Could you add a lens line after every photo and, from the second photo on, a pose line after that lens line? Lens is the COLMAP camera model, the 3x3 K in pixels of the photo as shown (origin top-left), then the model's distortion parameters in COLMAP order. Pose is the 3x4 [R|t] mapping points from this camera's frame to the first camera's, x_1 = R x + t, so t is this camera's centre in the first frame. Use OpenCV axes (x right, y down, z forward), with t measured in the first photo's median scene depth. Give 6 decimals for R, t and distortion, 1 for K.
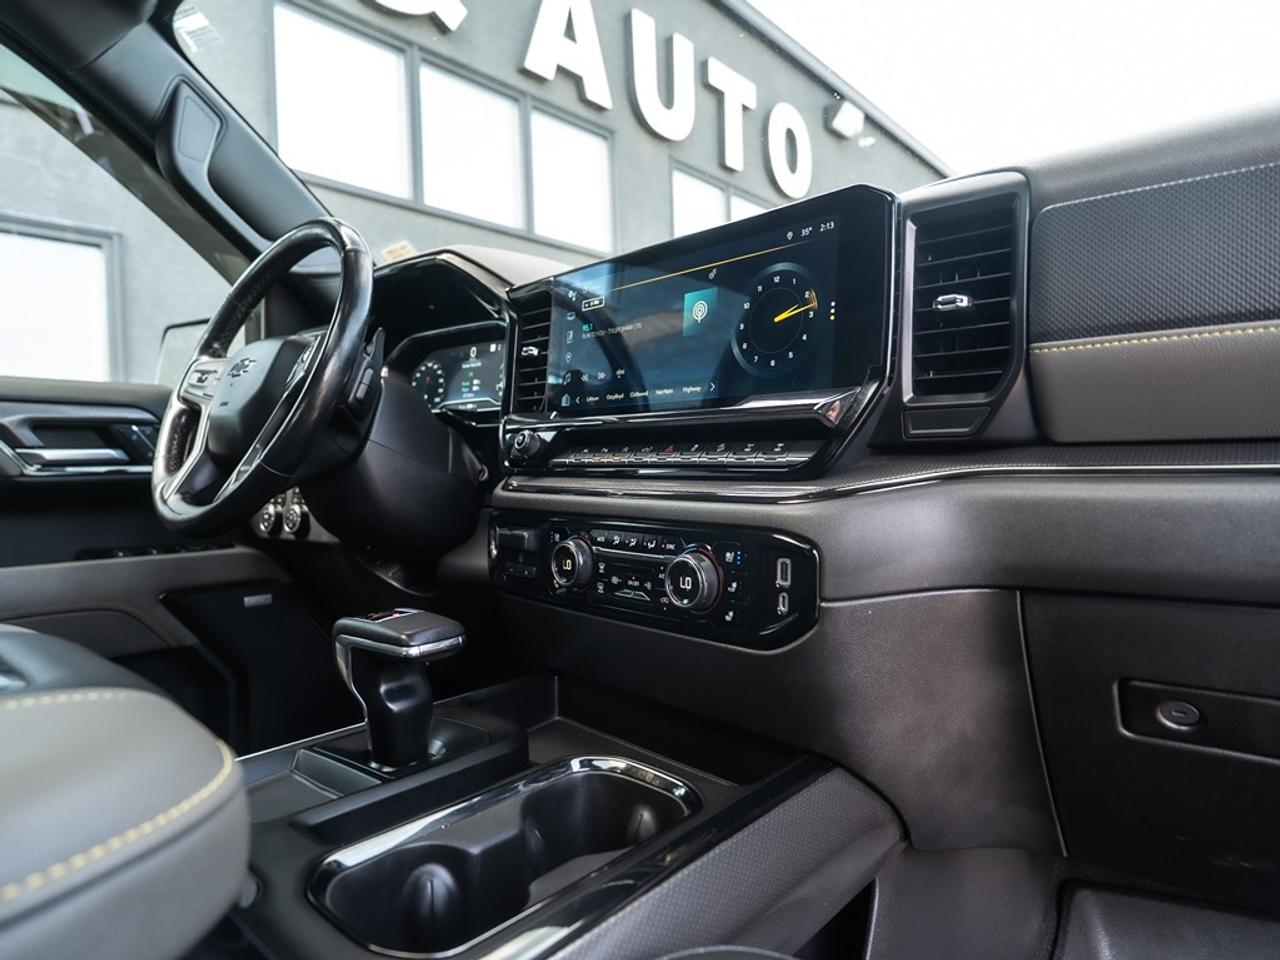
lens RADIAL K [[772.3, 0, 635.9], [0, 772.3, 493.4], [0, 0, 1]] dist [-0.014500, 0.004191]
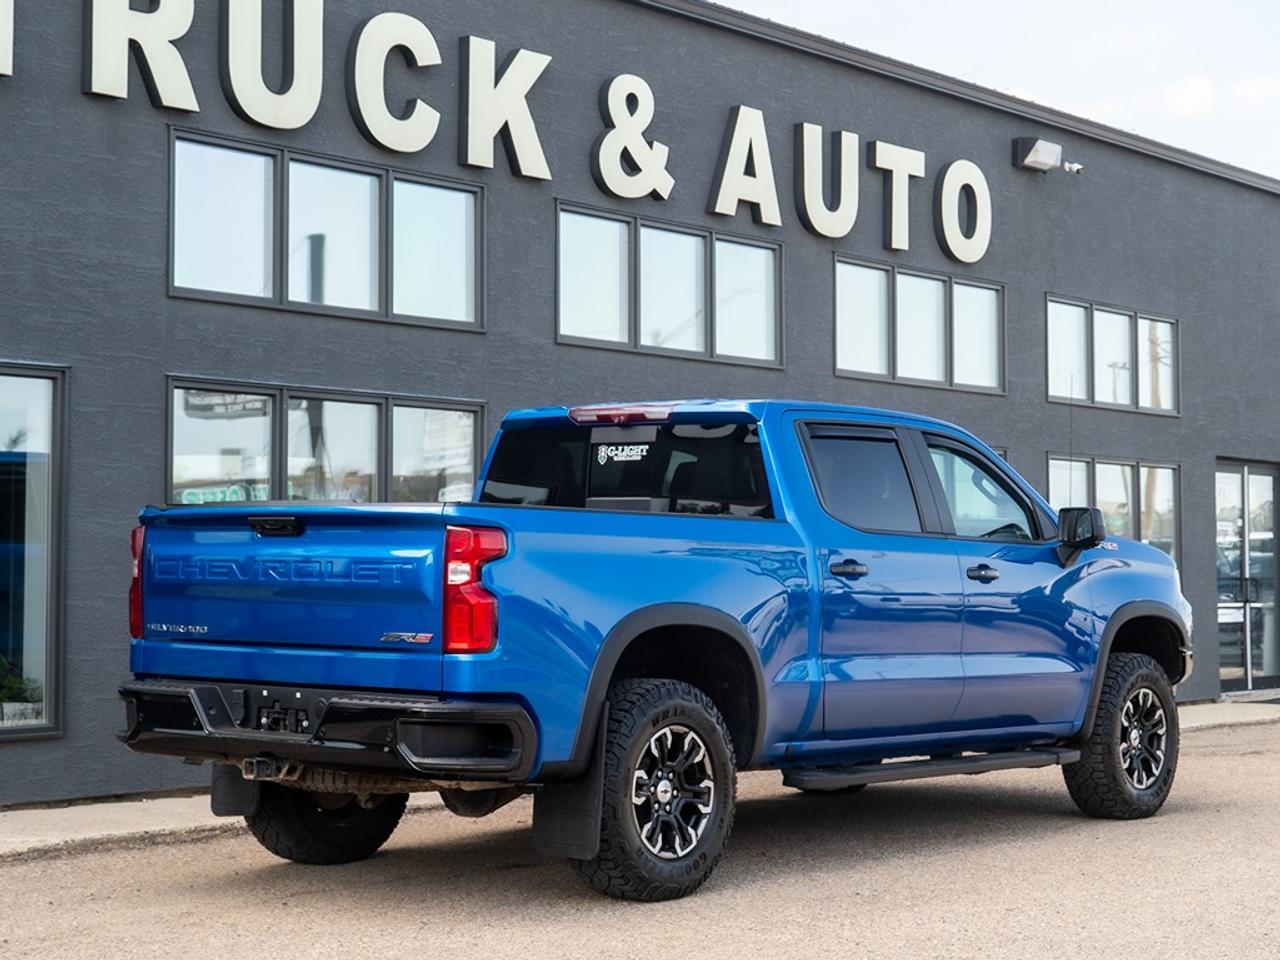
lens RADIAL K [[2890.0, 0, 640.2], [0, 2890.0, 479.4], [0, 0, 1]] dist [-0.046762, 0.000000]
pose [[0.998665, 0.036319, 0.036738, -0.355299], [-0.033212, 0.996088, -0.081890, 0.163255], [-0.039569, 0.080560, 0.995964, -2.850126]]
